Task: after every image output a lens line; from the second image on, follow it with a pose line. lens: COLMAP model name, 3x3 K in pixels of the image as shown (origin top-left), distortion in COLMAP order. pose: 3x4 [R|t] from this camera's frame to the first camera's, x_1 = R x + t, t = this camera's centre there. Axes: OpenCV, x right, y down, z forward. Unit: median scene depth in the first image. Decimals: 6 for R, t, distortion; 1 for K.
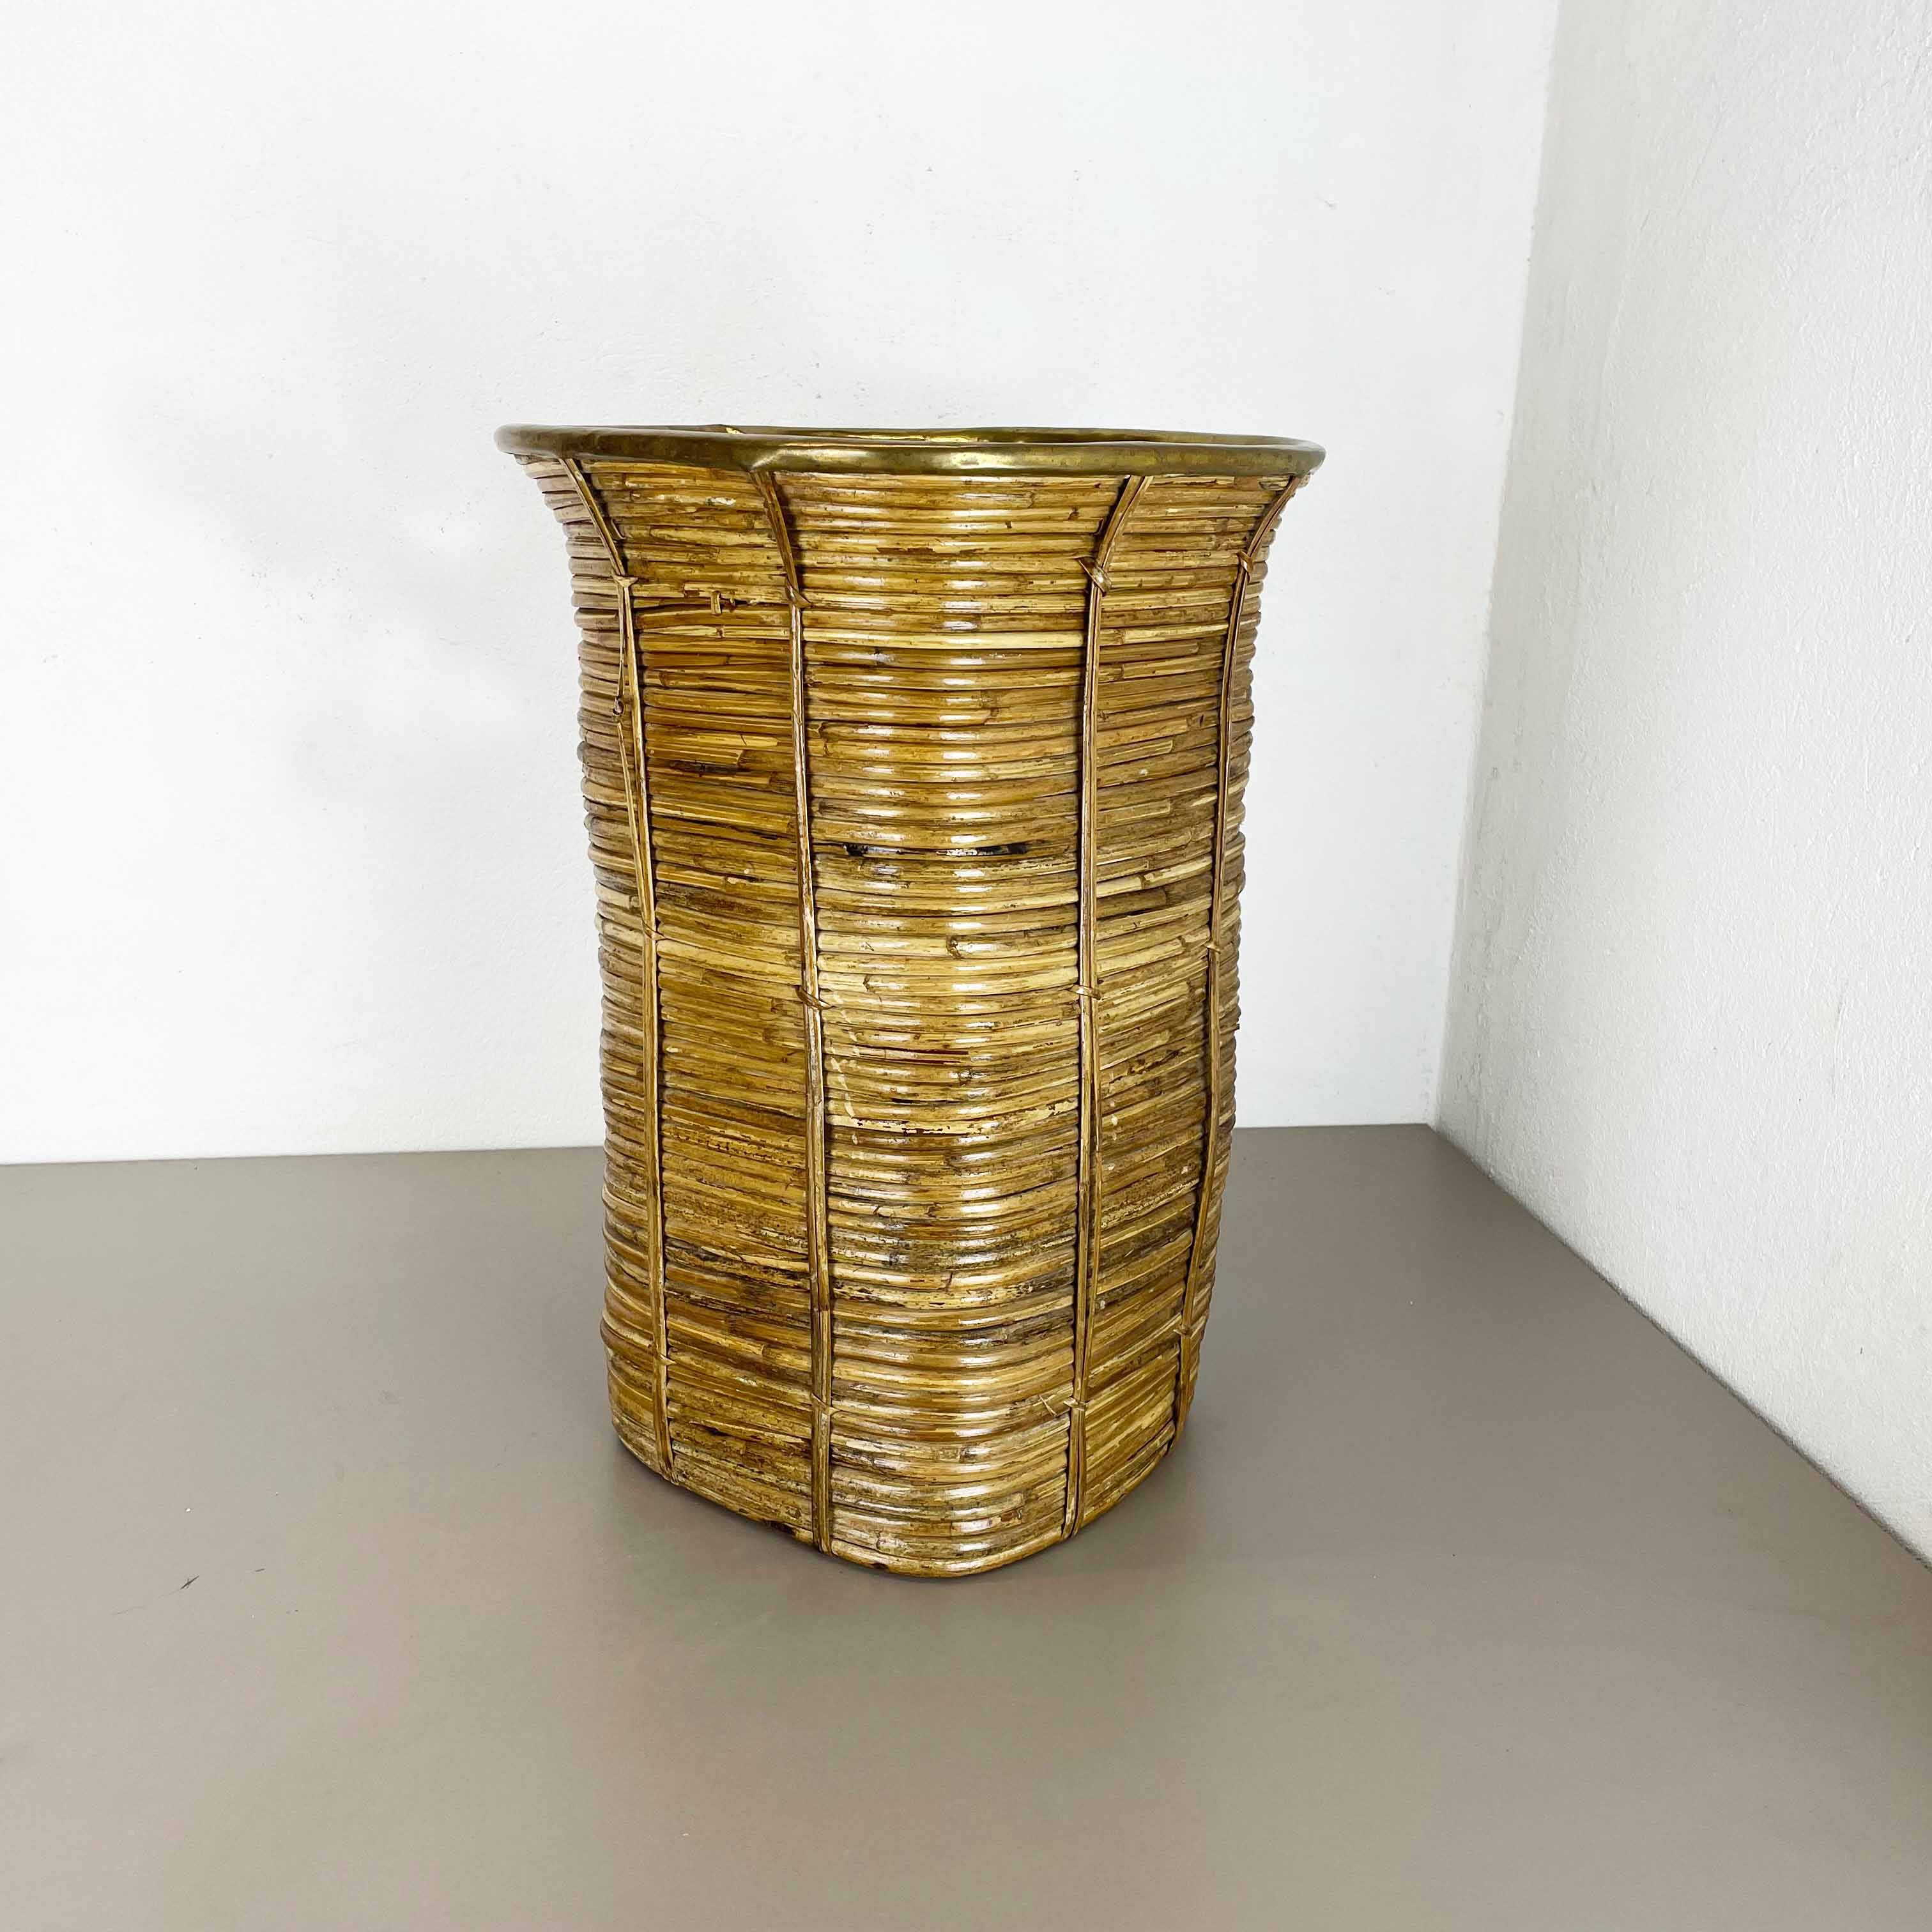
lens RADIAL K [[1959.9, 0, 950.8], [0, 1959.9, 968.3], [0, 0, 1]] dist [0.110913, -0.188726]
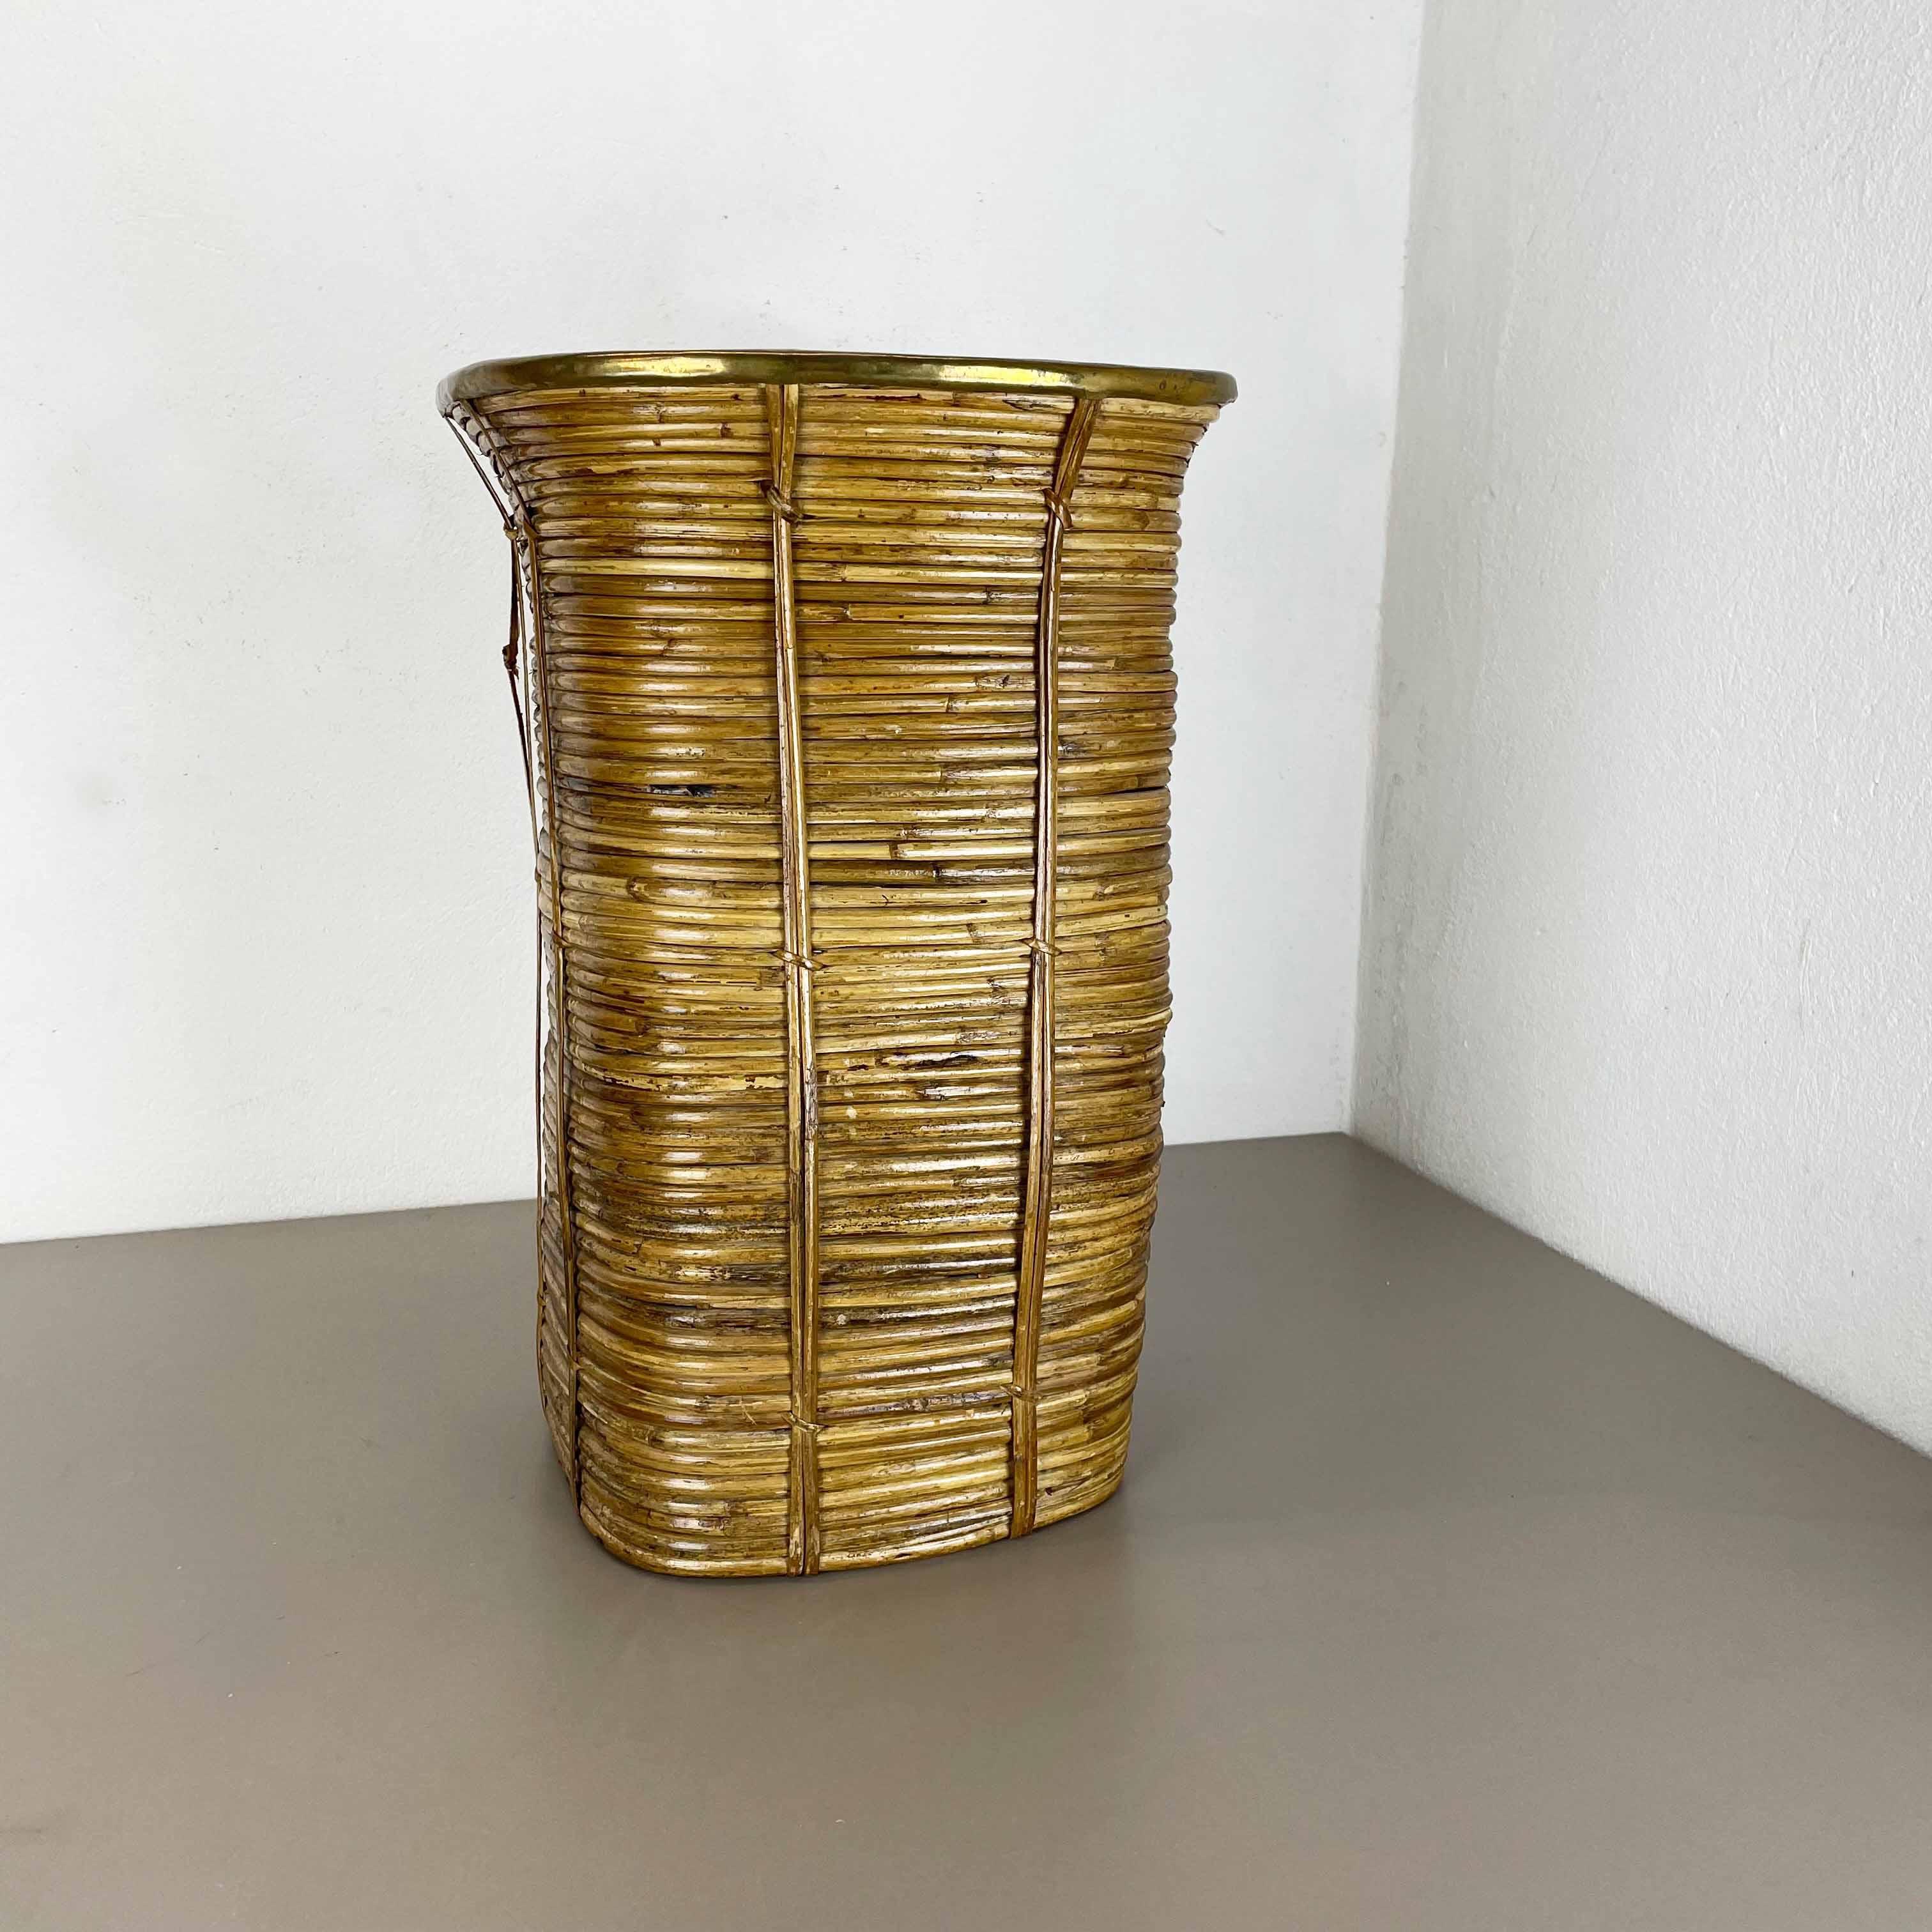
lens RADIAL K [[1933.1, 0, 992.8], [0, 1933.1, 966.2], [0, 0, 1]] dist [0.139786, -0.283218]
pose [[0.815559, 0.101491, -0.569704, 0.661965], [-0.143630, 0.989195, -0.029392, 0.028350], [0.560566, 0.105798, 0.821324, 0.307335]]
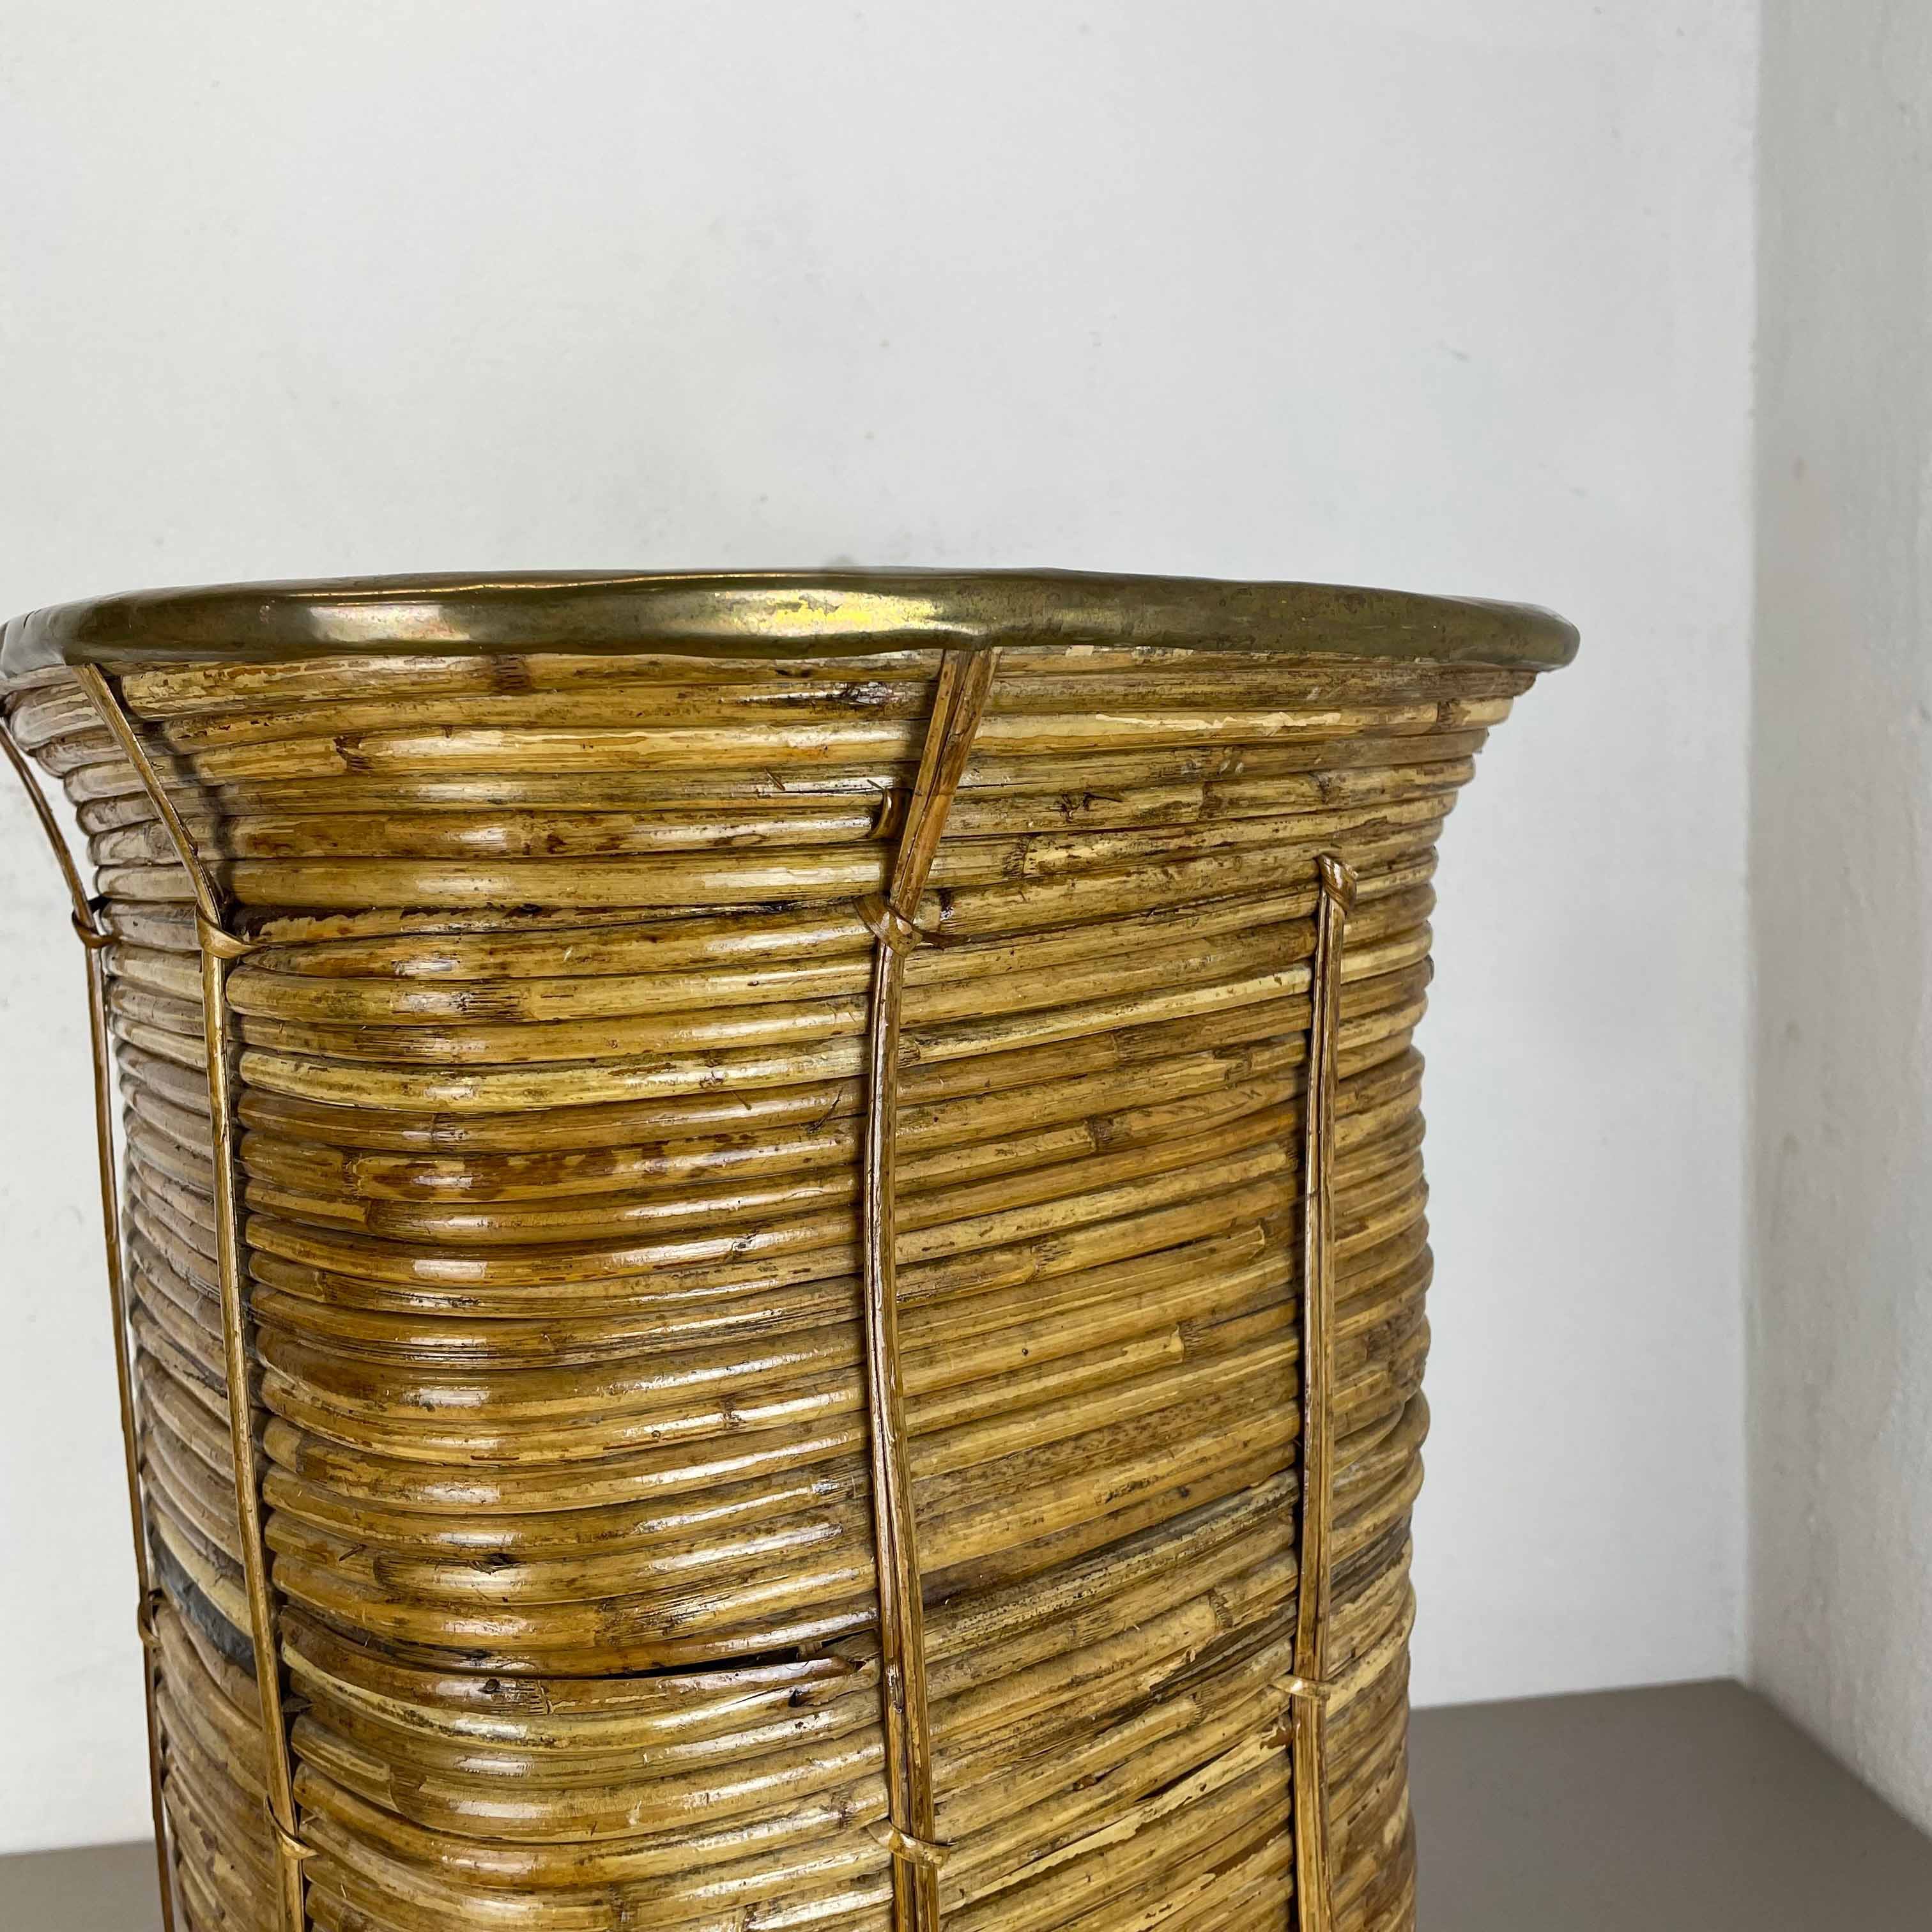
lens RADIAL K [[1959.9, 0, 950.8], [0, 1959.9, 968.3], [0, 0, 1]] dist [0.110913, -0.188726]
pose [[0.692065, 0.016046, -0.721657, 0.445191], [-0.131025, 0.985938, -0.103729, -0.152792], [0.709844, 0.166342, 0.684435, 0.762689]]
